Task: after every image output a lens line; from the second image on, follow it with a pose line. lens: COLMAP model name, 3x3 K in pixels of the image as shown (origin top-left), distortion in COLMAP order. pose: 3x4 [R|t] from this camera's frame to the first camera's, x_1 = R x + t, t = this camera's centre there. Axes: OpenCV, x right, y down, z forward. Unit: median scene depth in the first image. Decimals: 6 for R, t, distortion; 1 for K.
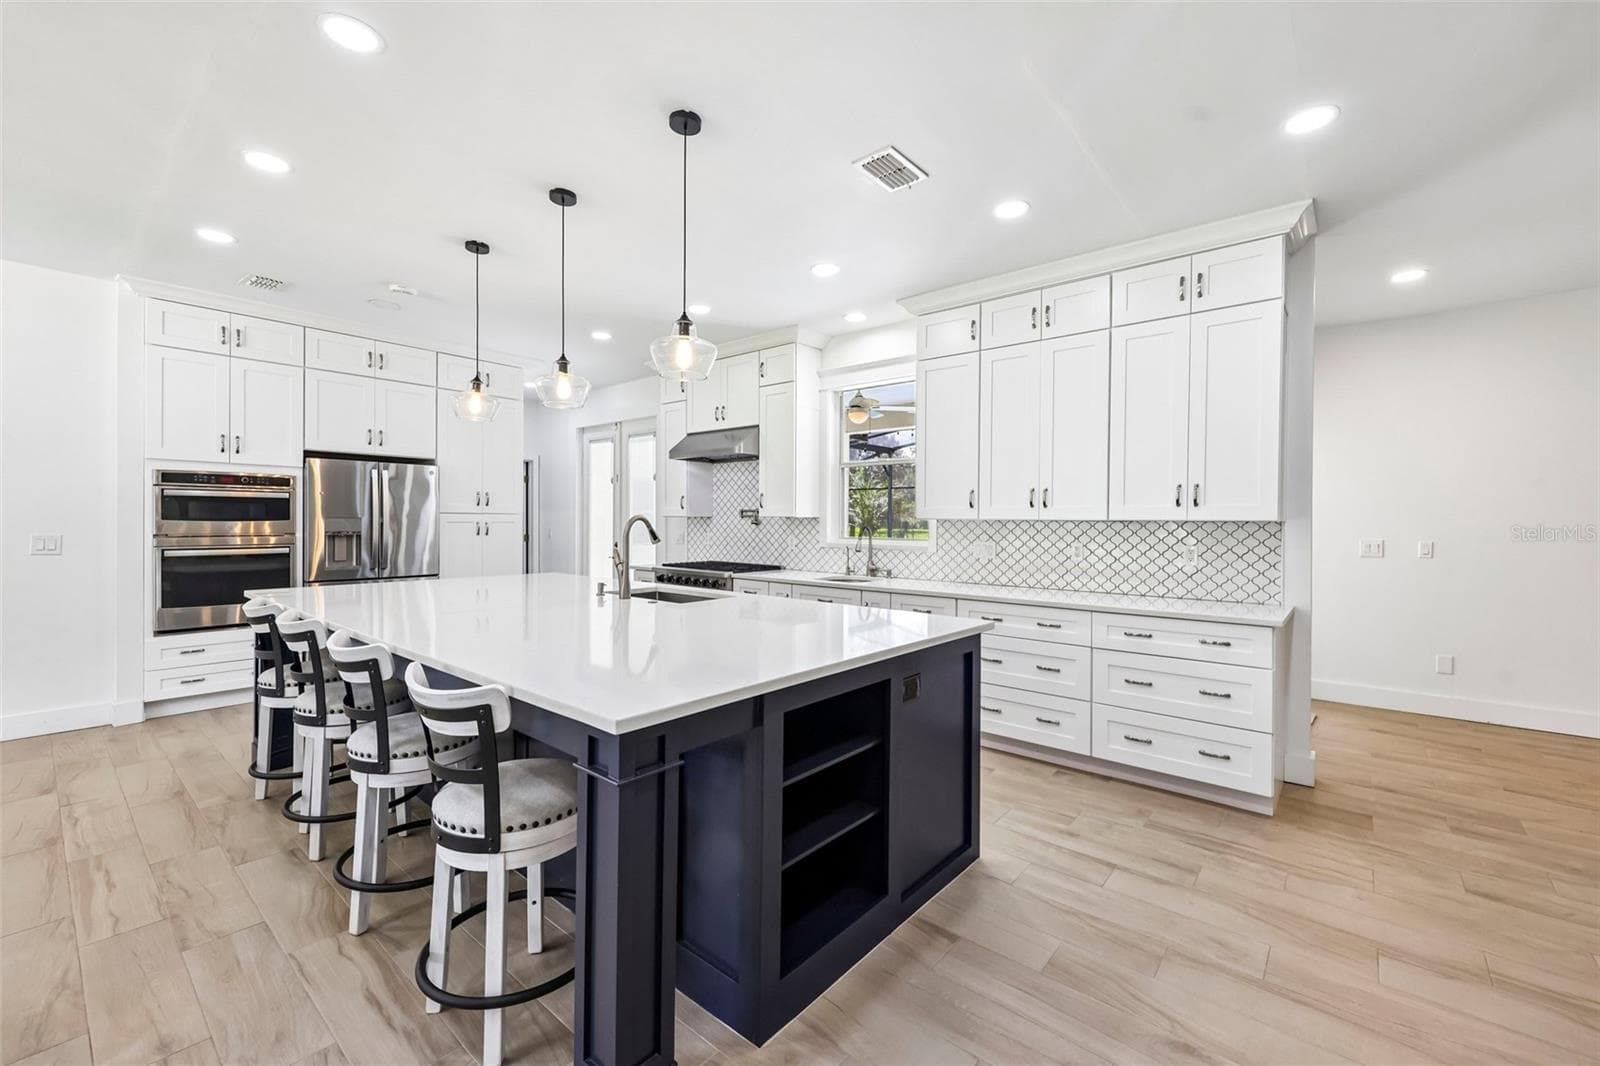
lens RADIAL K [[680.5, 0, 798.1], [0, 680.5, 530.5], [0, 0, 1]] dist [0.010795, -0.000306]
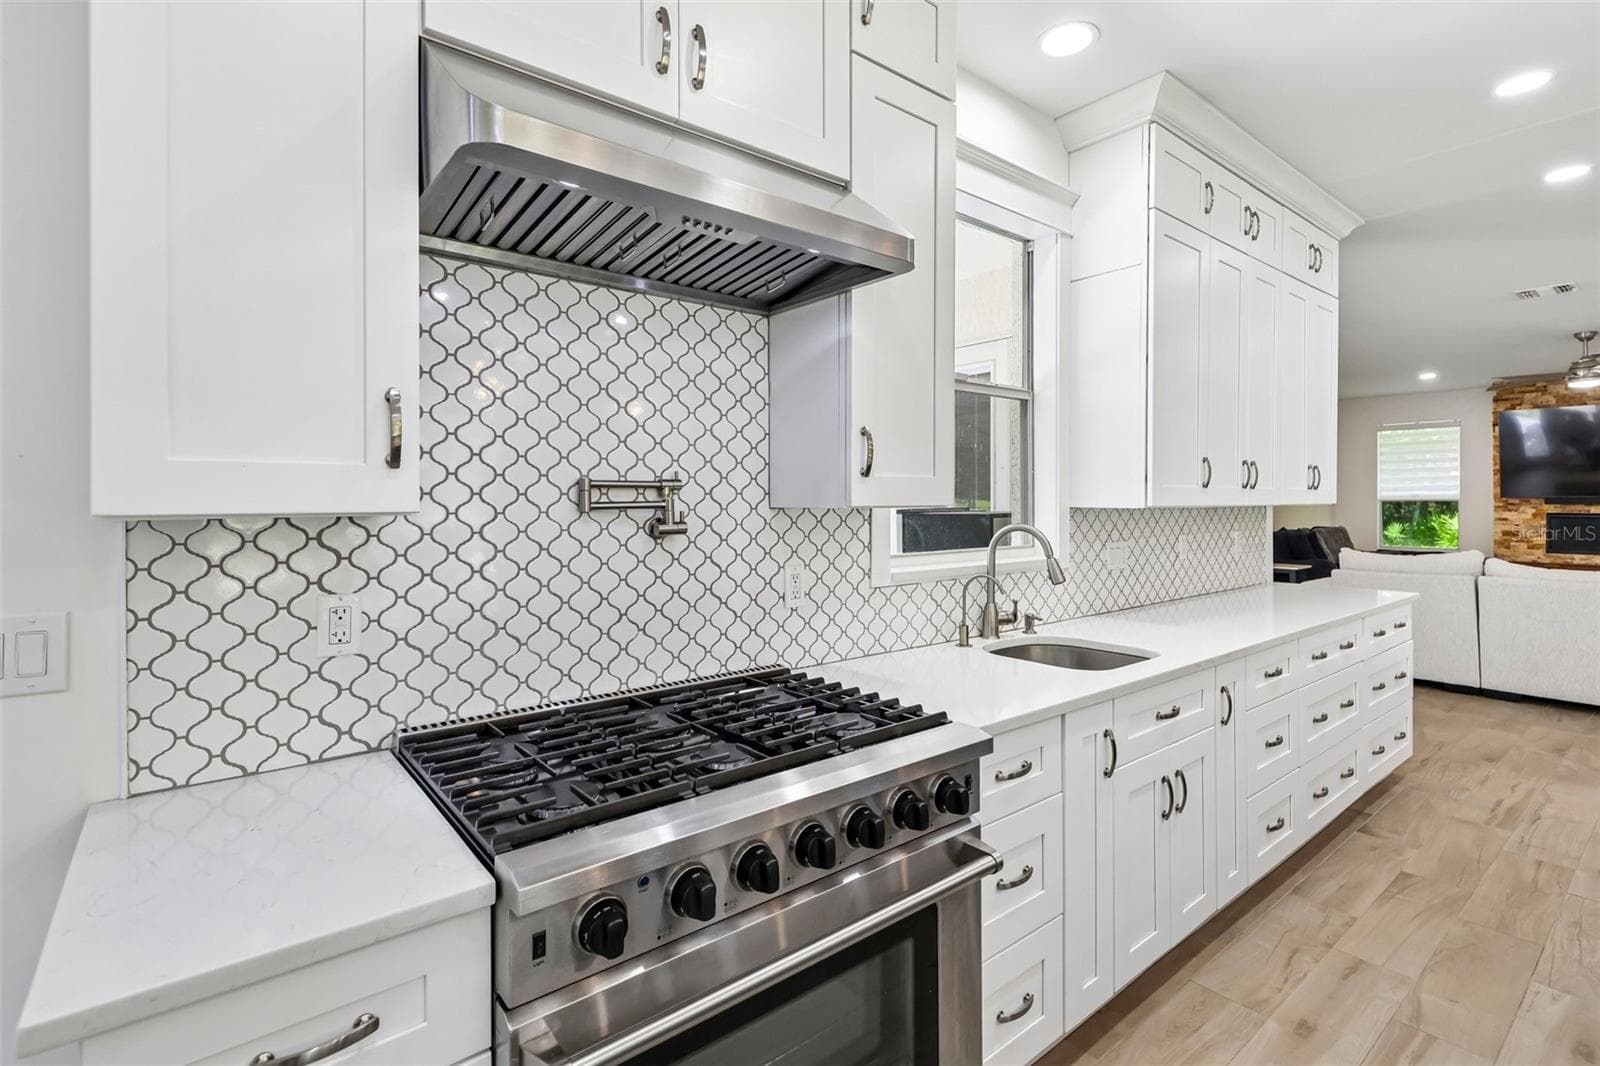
lens RADIAL K [[747.9, 0, 800.5], [0, 747.9, 499.8], [0, 0, 1]] dist [0.000216, -0.000351]
pose [[0.175017, -0.007277, 0.984538, -0.355203], [0.017405, 0.999839, 0.004296, -0.024365], [-0.984412, 0.016384, 0.175116, 0.927099]]
